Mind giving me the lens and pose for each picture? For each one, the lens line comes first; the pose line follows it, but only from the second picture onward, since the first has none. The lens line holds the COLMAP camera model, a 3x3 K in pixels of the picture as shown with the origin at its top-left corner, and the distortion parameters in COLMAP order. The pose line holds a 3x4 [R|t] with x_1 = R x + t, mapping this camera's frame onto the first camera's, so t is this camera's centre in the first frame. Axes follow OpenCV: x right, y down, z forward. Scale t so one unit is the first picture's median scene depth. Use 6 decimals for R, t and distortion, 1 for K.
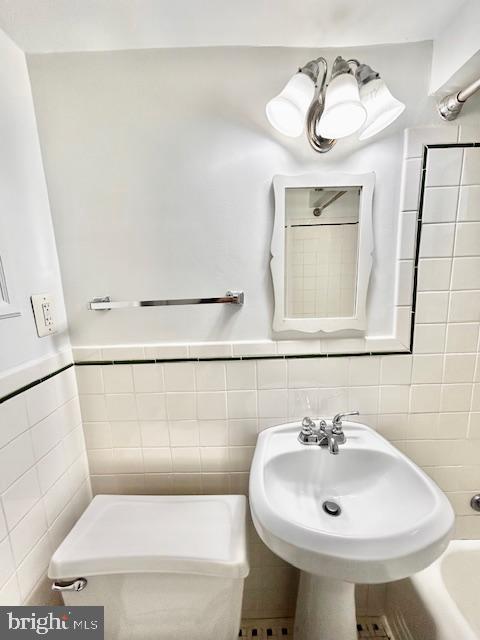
lens RADIAL K [[256.9, 0, 240.7], [0, 256.9, 322.1], [0, 0, 1]] dist [-0.002494, -0.000277]
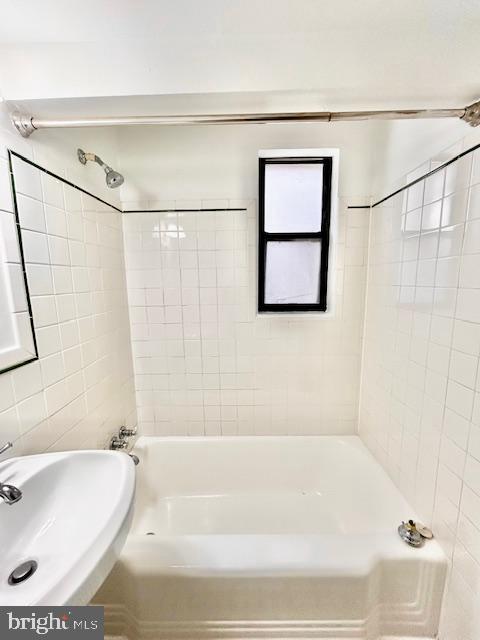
lens RADIAL K [[256.9, 0, 241.4], [0, 256.9, 320.0], [0, 0, 1]] dist [-0.002494, -0.000277]
pose [[0.004756, -0.118338, 0.992962, -0.313694], [0.165727, 0.979335, 0.115920, -0.009536], [-0.986160, 0.164009, 0.024269, 0.187713]]
